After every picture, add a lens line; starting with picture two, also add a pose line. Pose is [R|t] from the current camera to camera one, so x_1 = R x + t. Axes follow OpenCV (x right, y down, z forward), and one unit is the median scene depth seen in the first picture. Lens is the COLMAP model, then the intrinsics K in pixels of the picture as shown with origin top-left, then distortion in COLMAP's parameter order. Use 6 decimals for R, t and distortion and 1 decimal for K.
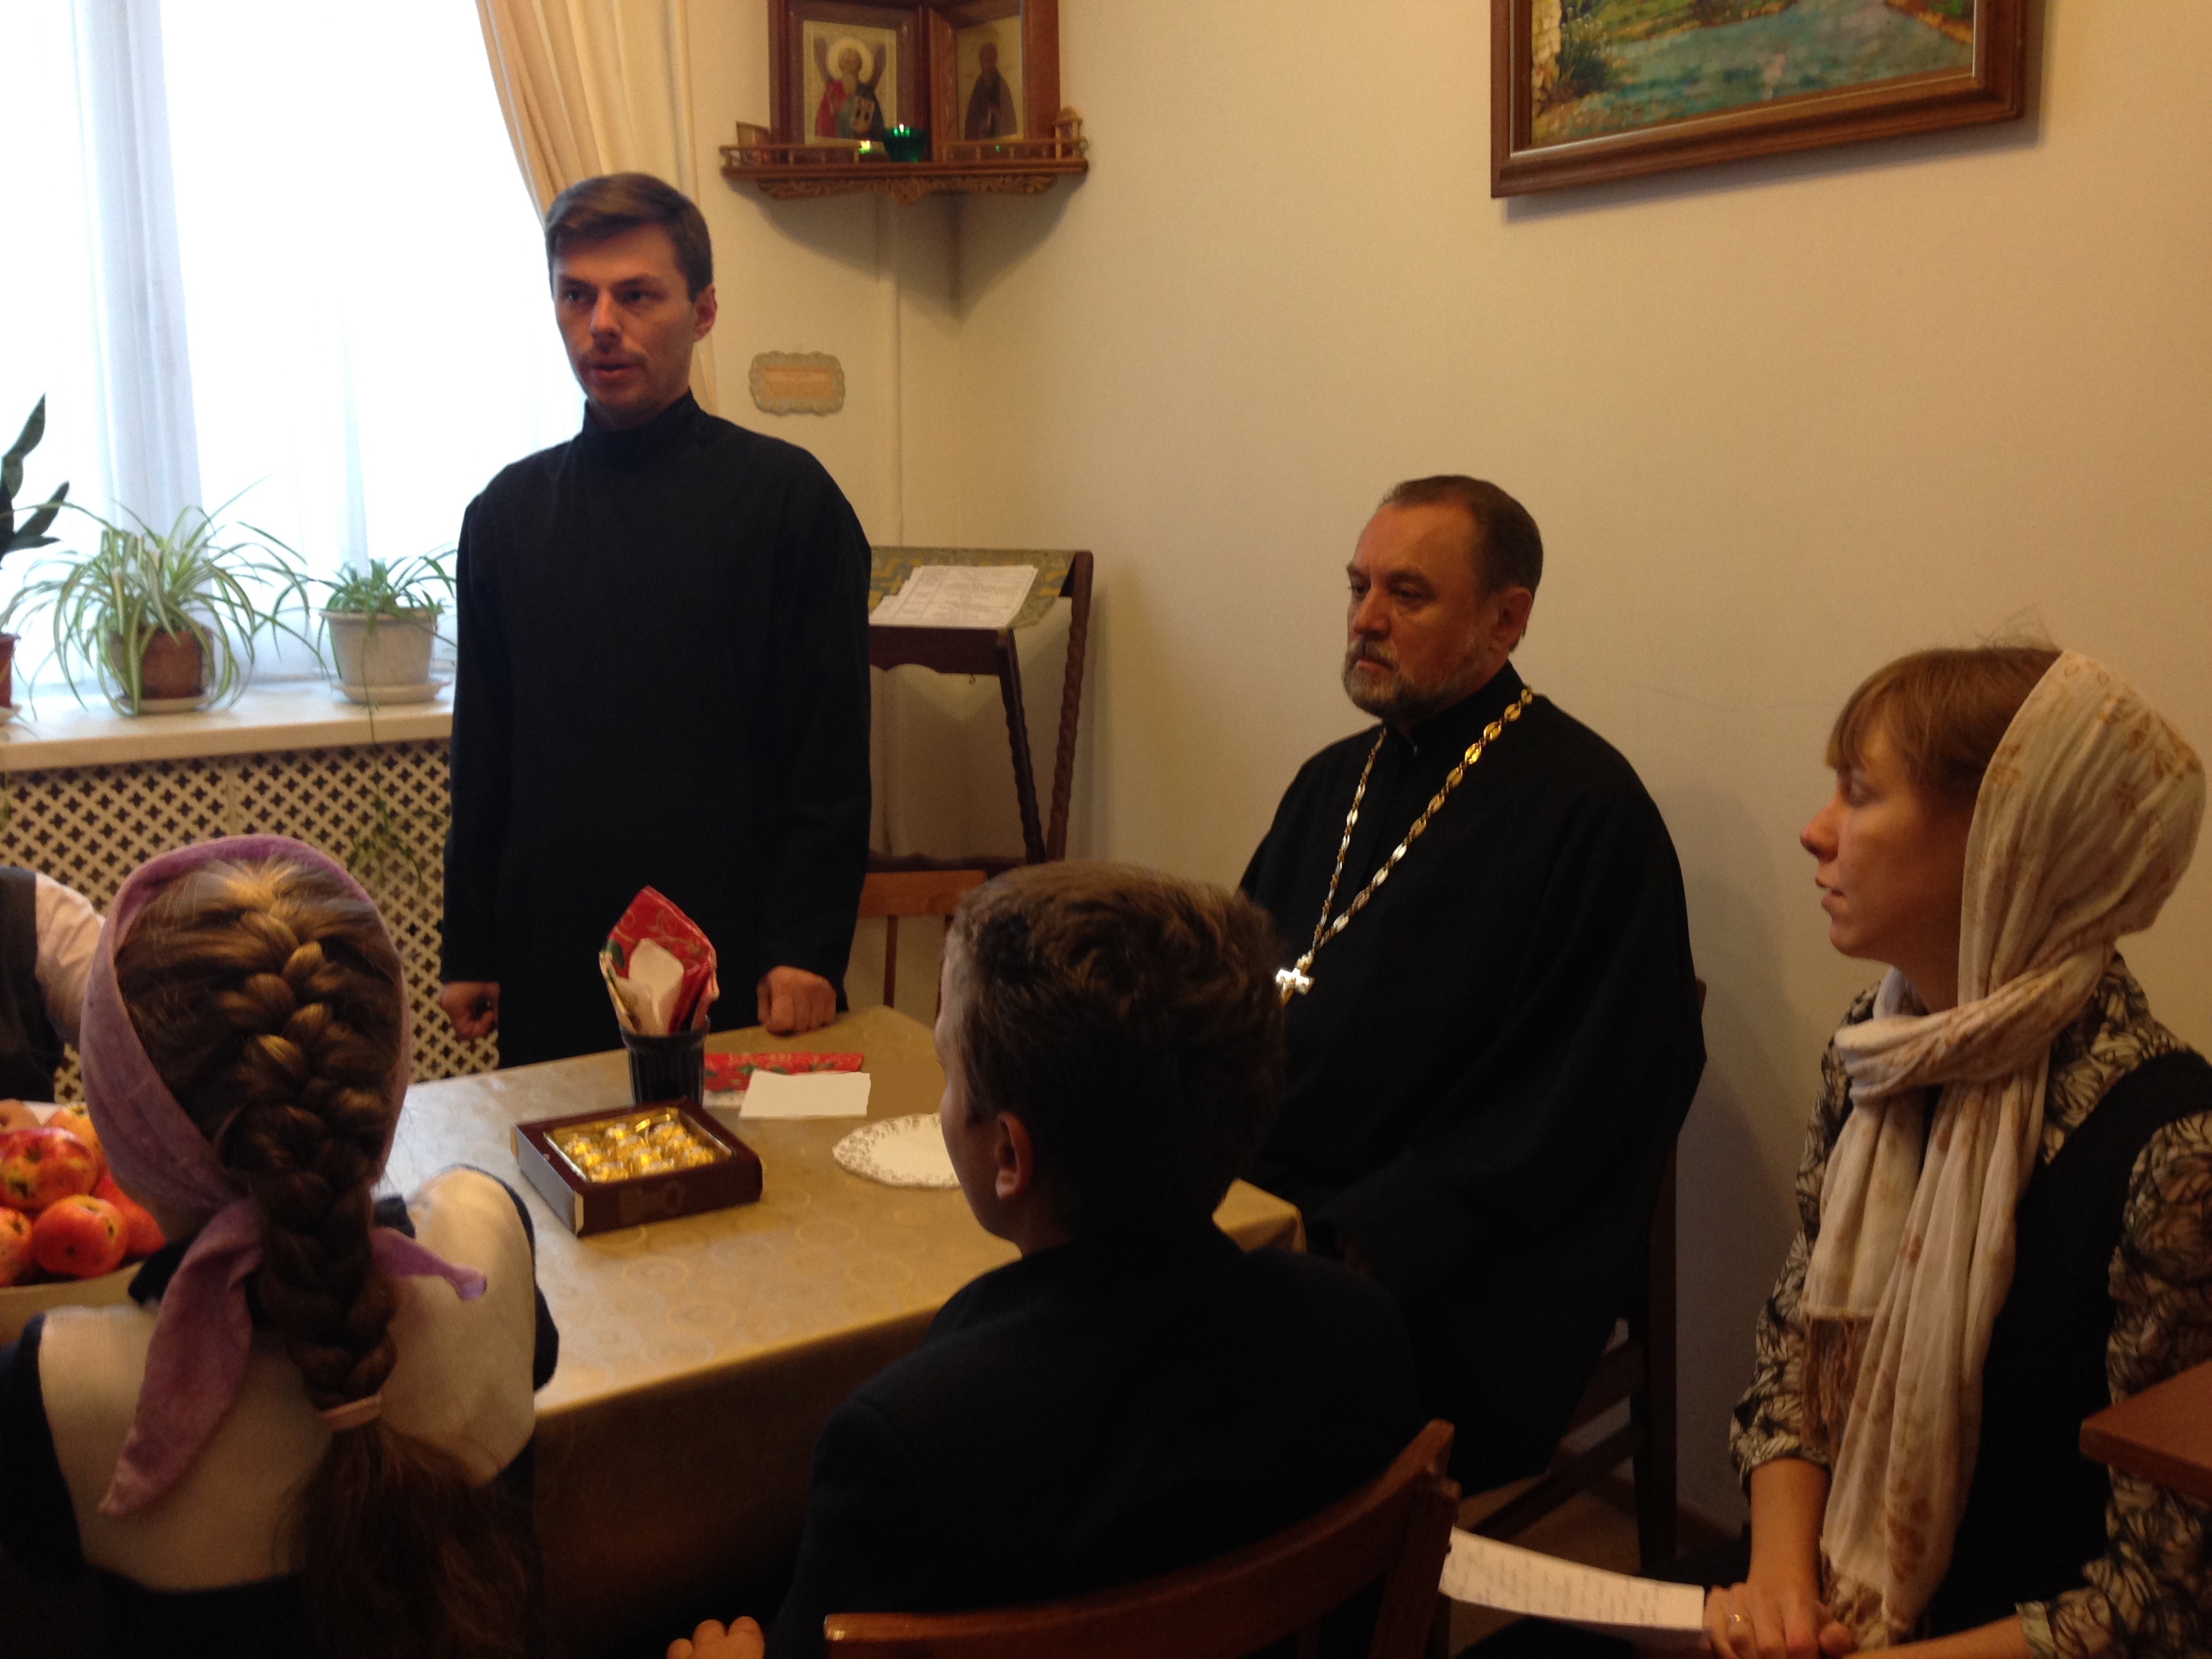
lens RADIAL K [[2046.0, 0, 1086.3], [0, 2046.0, 806.2], [0, 0, 1]] dist [0.028091, 0.000000]
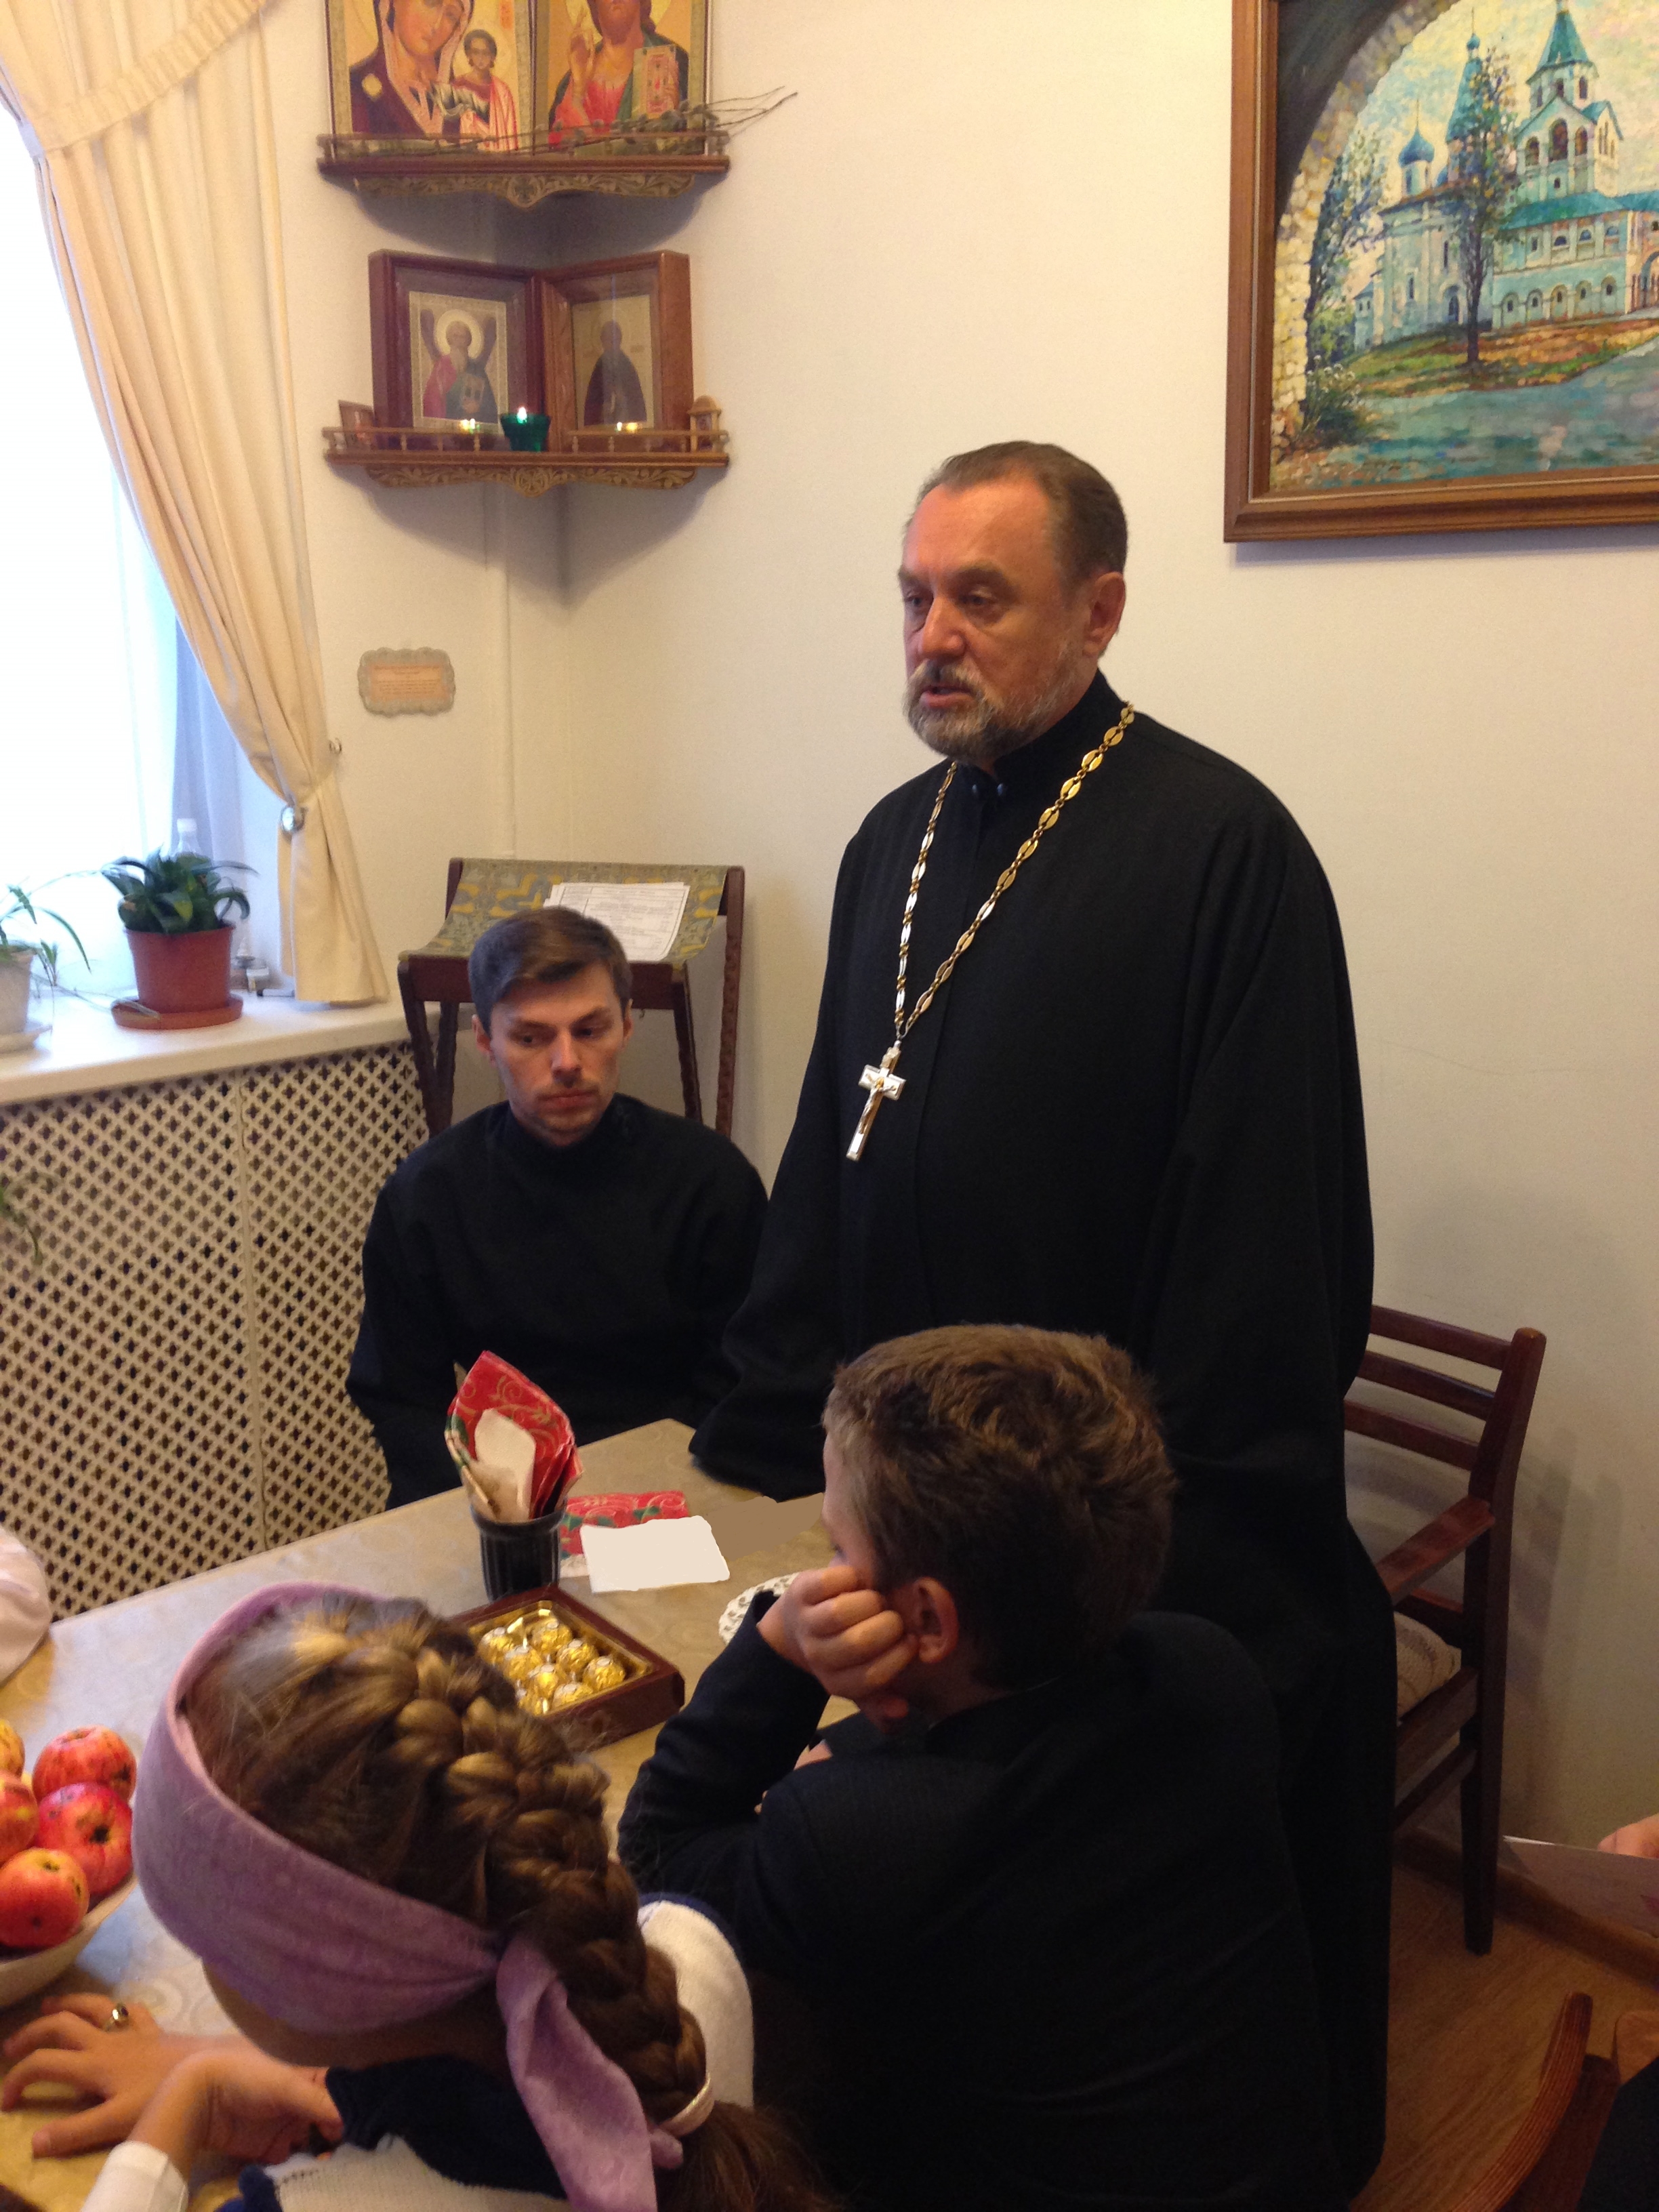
lens RADIAL K [[2046.0, 0, 842.2], [0, 2046.0, 1090.2], [0, 0, 1]] dist [0.028091, 0.000000]
pose [[0.985787, -0.033529, 0.164622, -0.124337], [0.025935, 0.998508, 0.048064, -0.071425], [-0.165988, -0.043111, 0.985185, 0.046515]]
